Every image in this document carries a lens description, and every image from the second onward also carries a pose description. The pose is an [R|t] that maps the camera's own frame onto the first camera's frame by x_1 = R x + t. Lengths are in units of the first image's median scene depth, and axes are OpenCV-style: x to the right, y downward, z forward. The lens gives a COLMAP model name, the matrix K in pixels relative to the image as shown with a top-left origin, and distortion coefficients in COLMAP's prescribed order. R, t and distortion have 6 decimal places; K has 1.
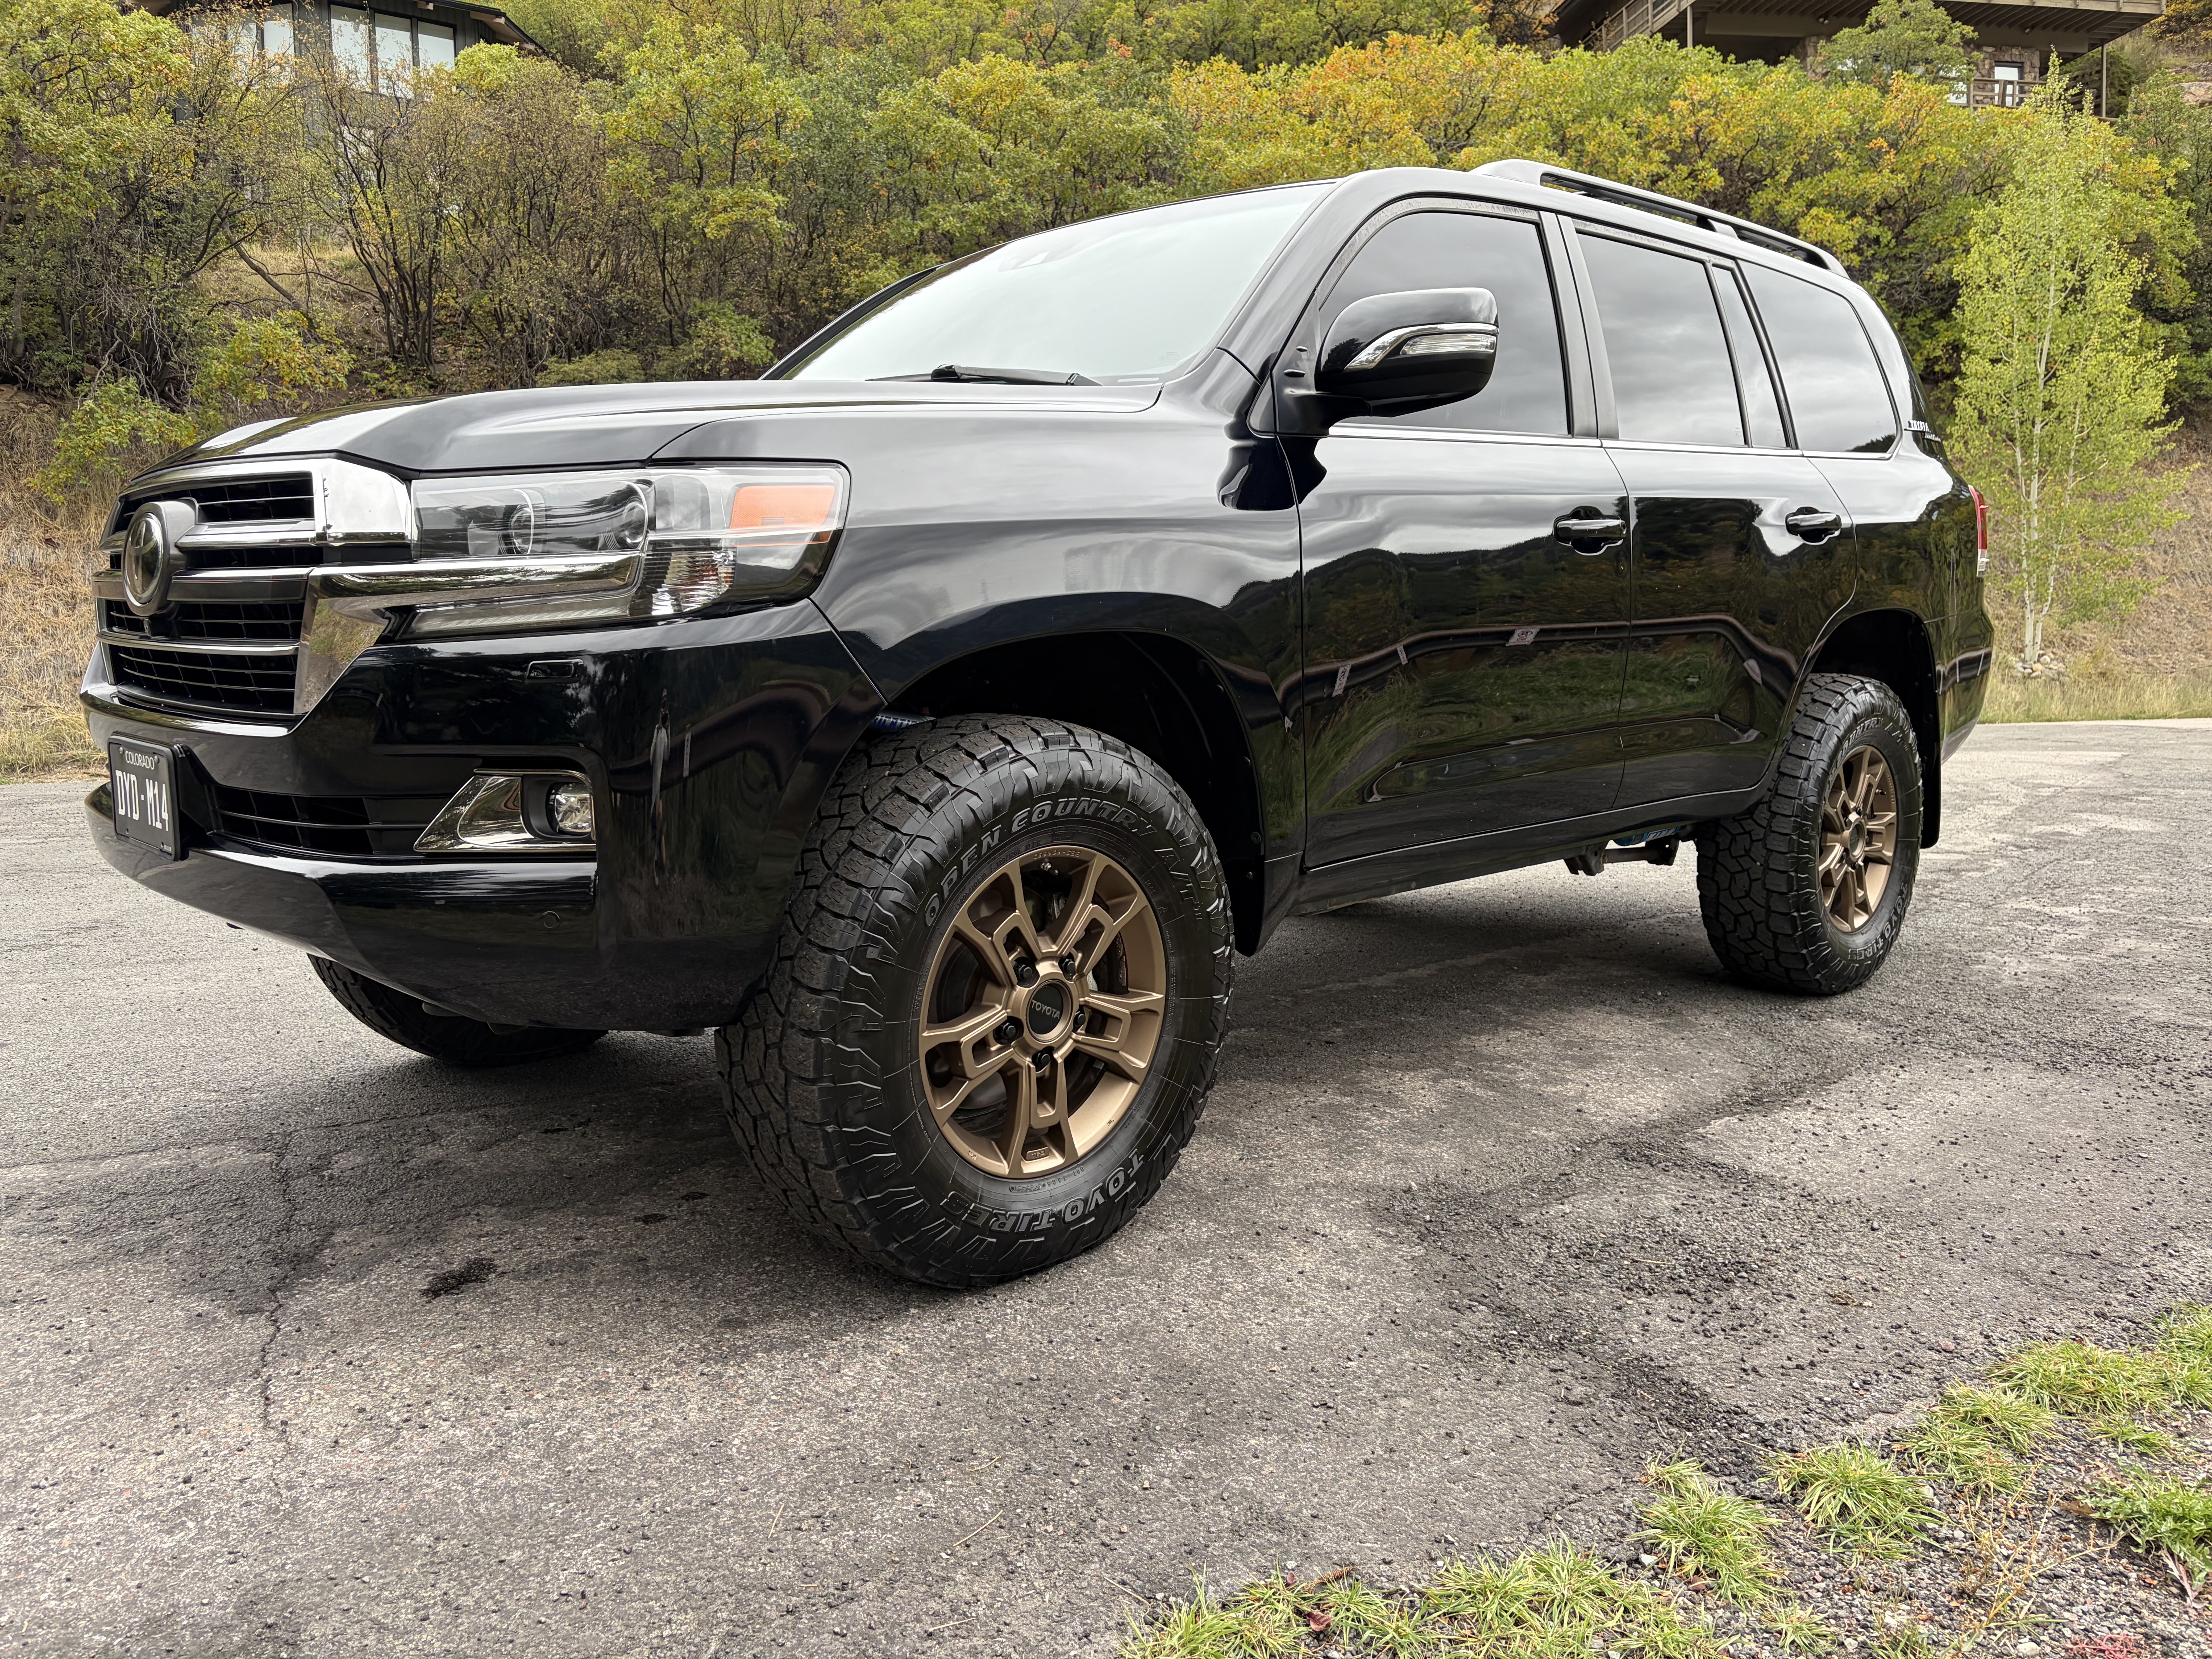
lens RADIAL K [[1631.1, 0, 1099.9], [0, 1631.1, 837.6], [0, 0, 1]] dist [0.051392, -0.053129]
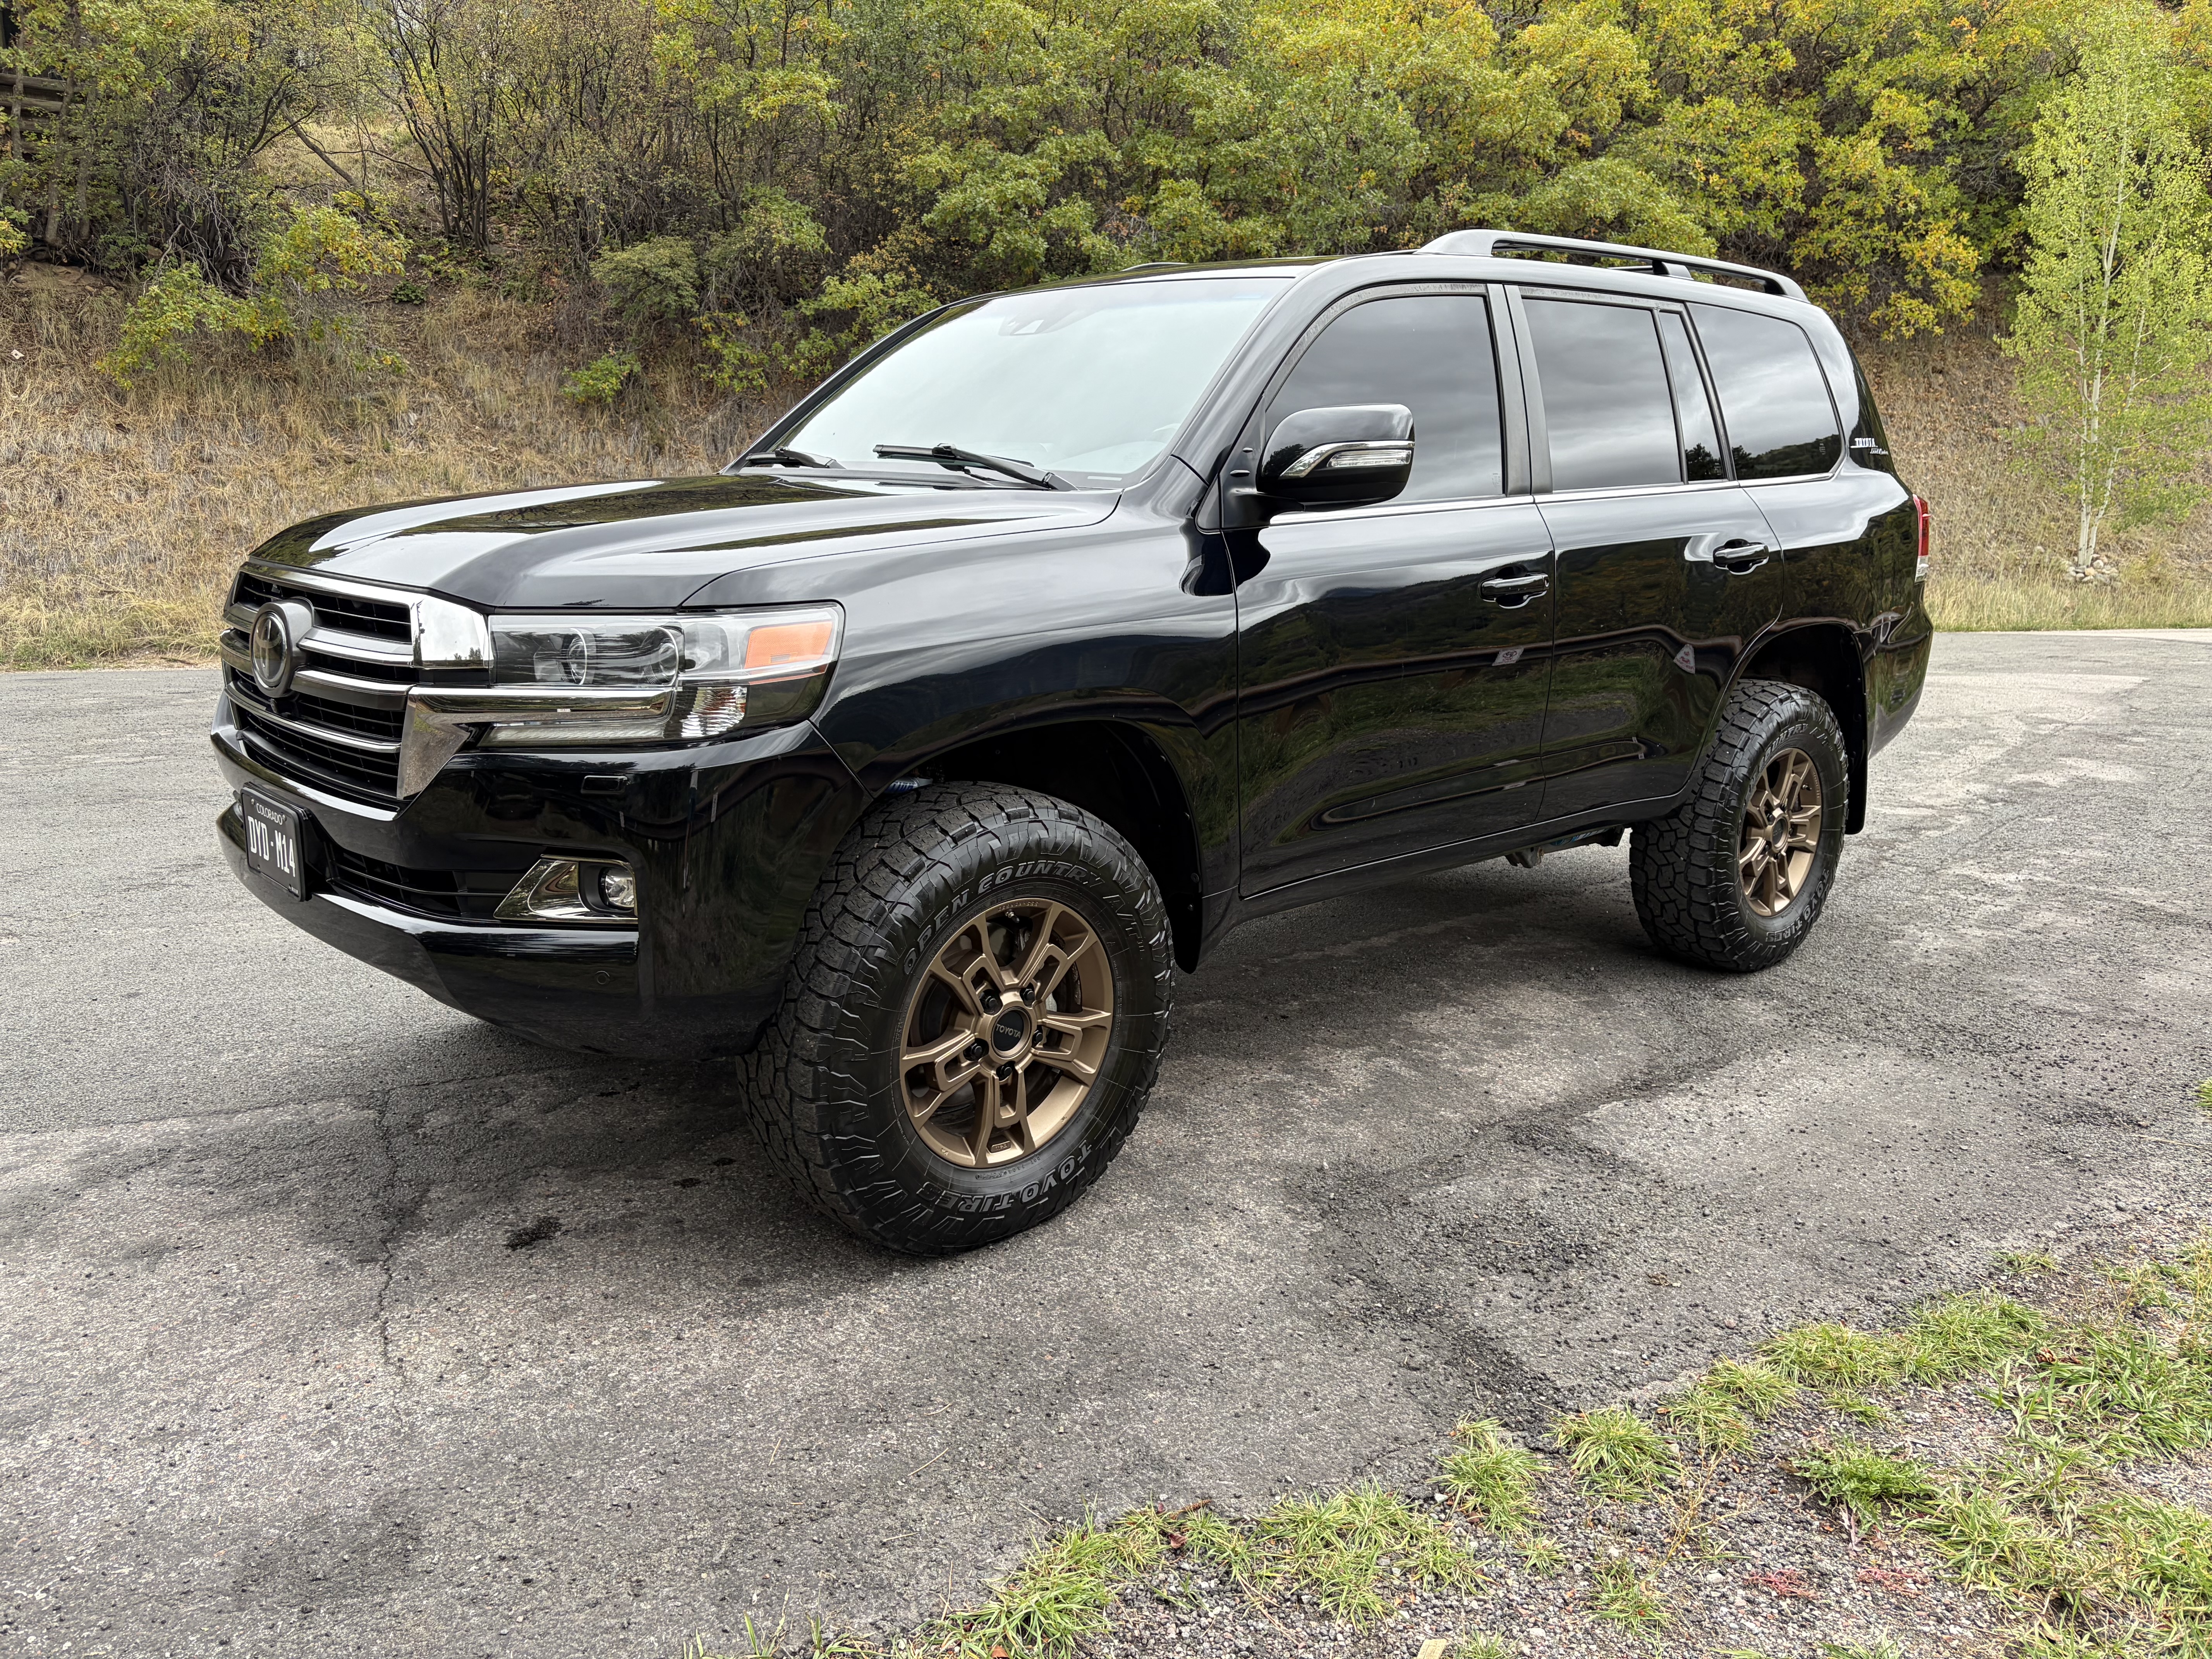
lens RADIAL K [[1631.1, 0, 1111.4], [0, 1631.1, 827.9], [0, 0, 1]] dist [0.051392, -0.053129]
pose [[0.999531, 0.018058, -0.024751, 0.055461], [-0.016203, 0.997186, 0.073193, -0.106307], [0.026003, -0.072757, 0.997011, -0.155180]]
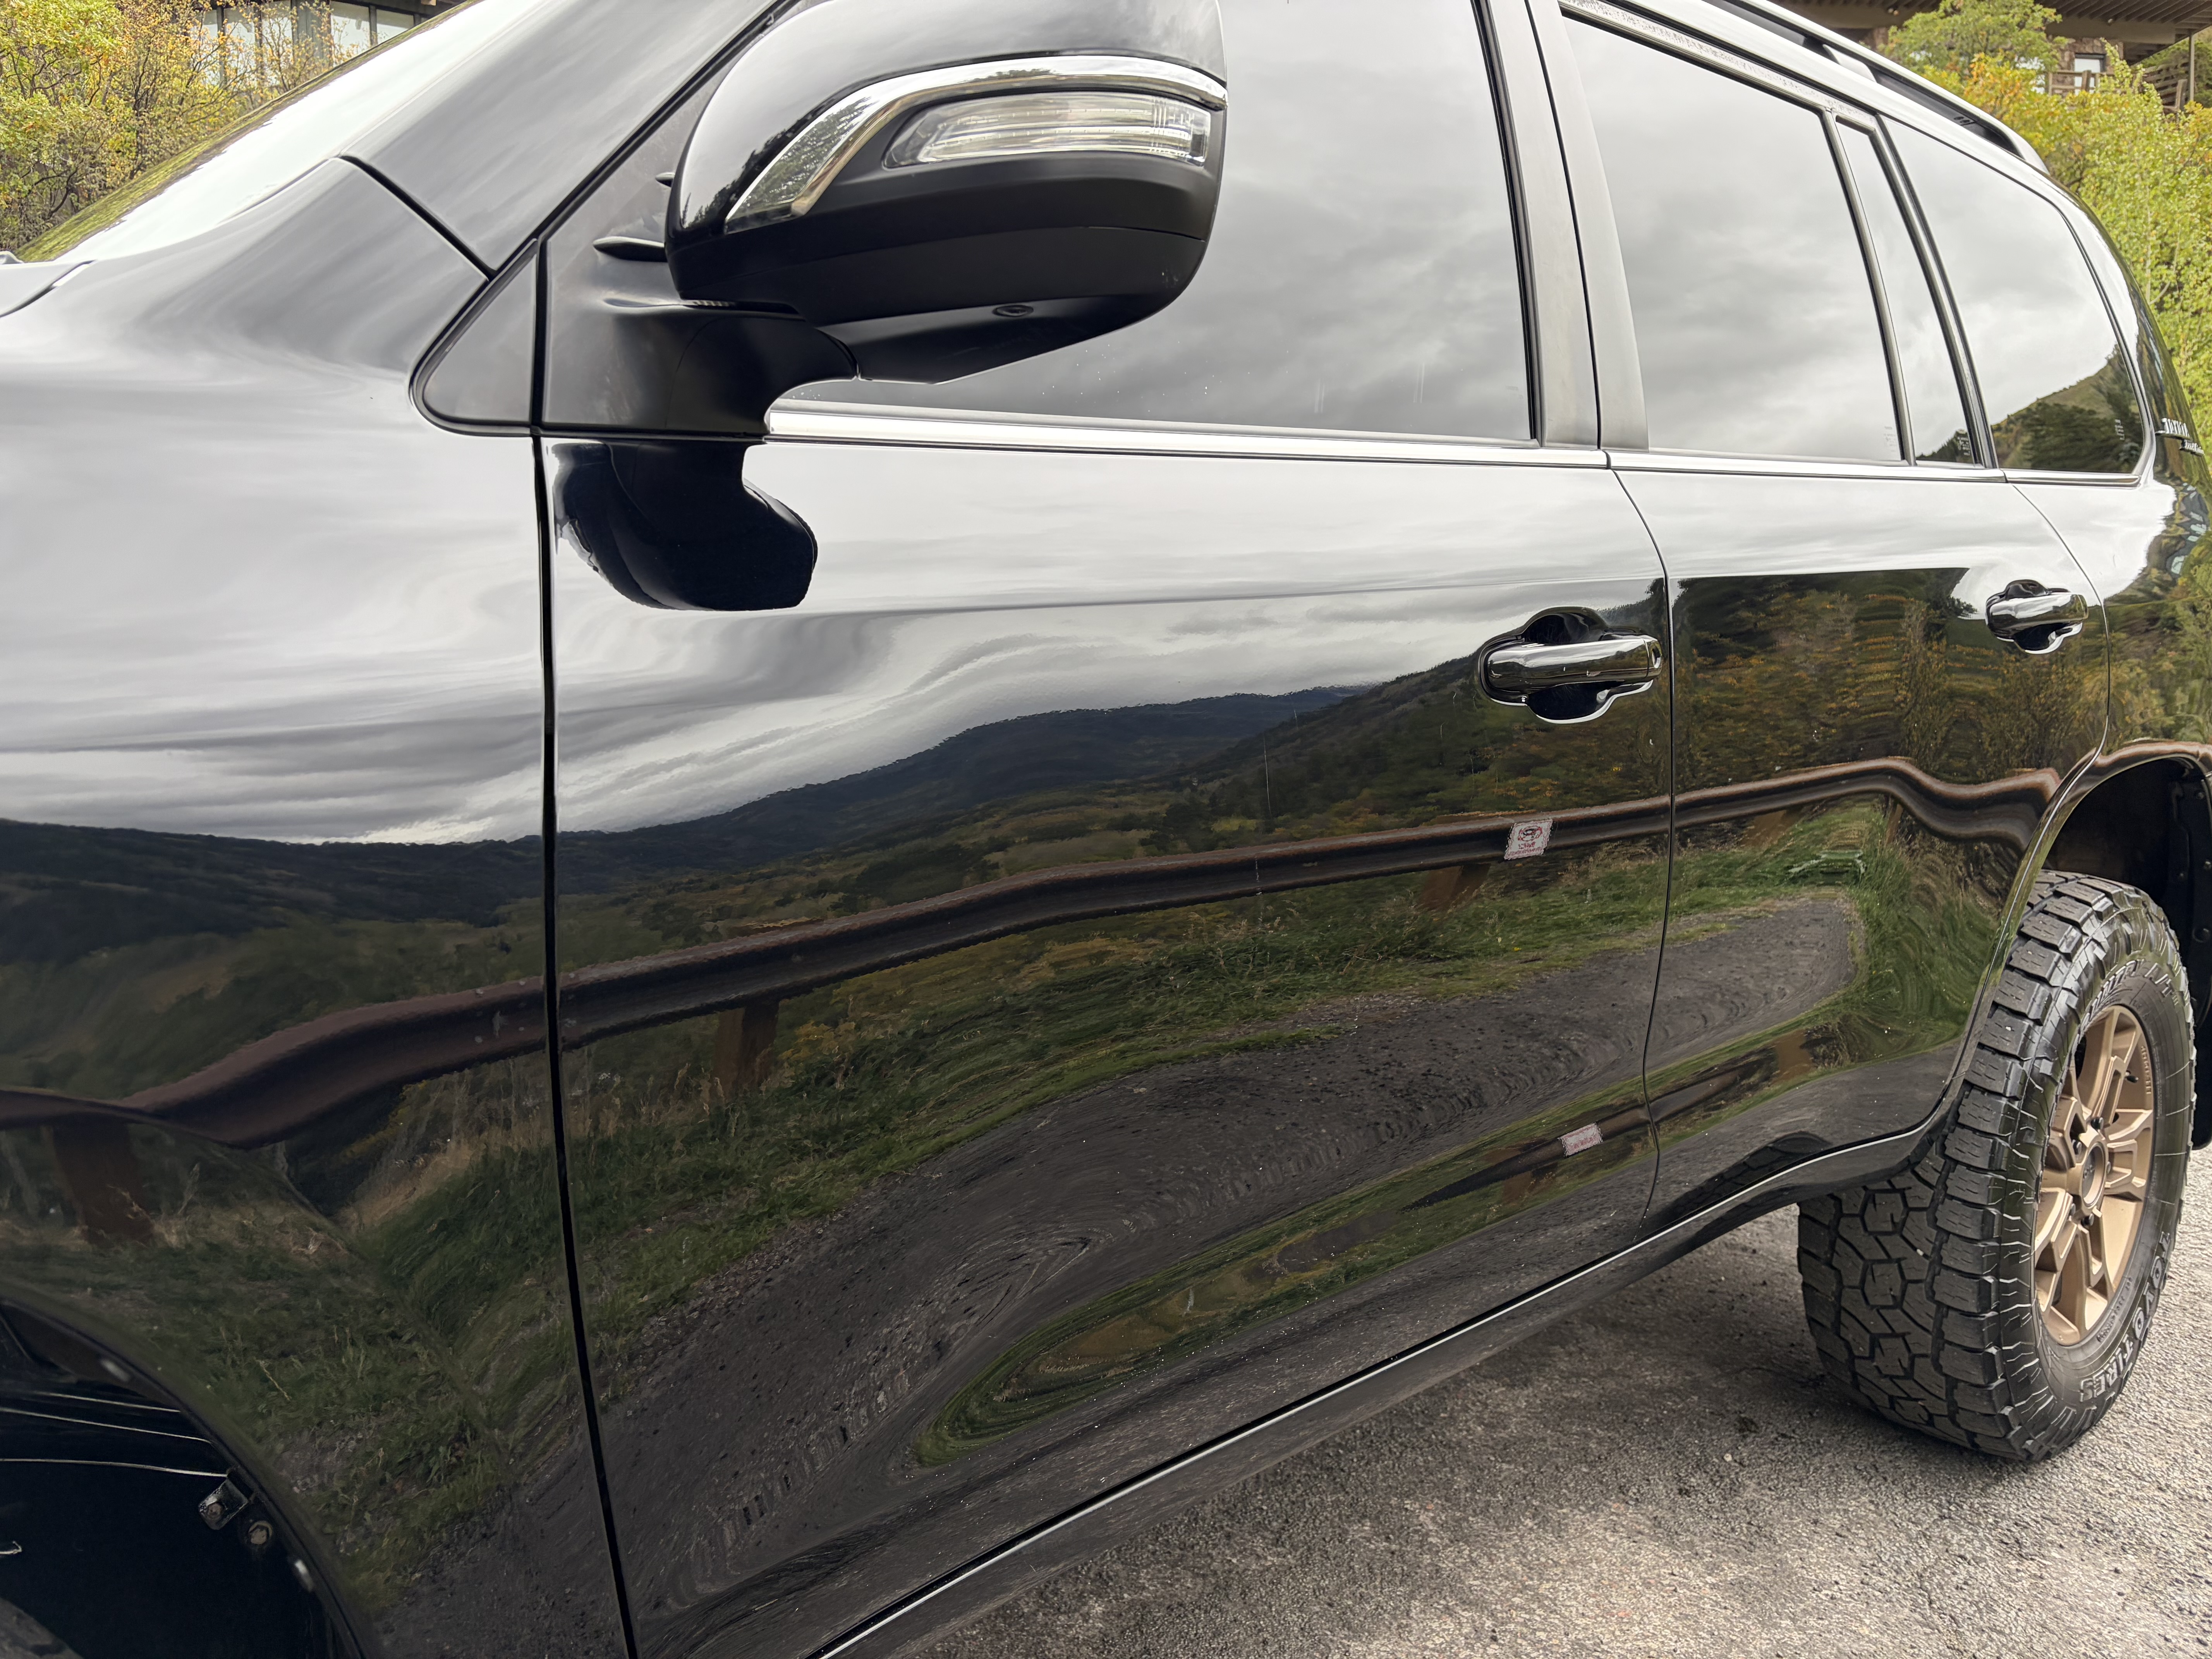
lens RADIAL K [[1631.1, 0, 1088.6], [0, 1631.1, 819.8], [0, 0, 1]] dist [0.051392, -0.053129]
pose [[0.999328, 0.008973, -0.035525, 0.201991], [-0.009515, 0.999840, -0.015129, -0.149397], [0.035384, 0.015457, 0.999254, 0.613078]]
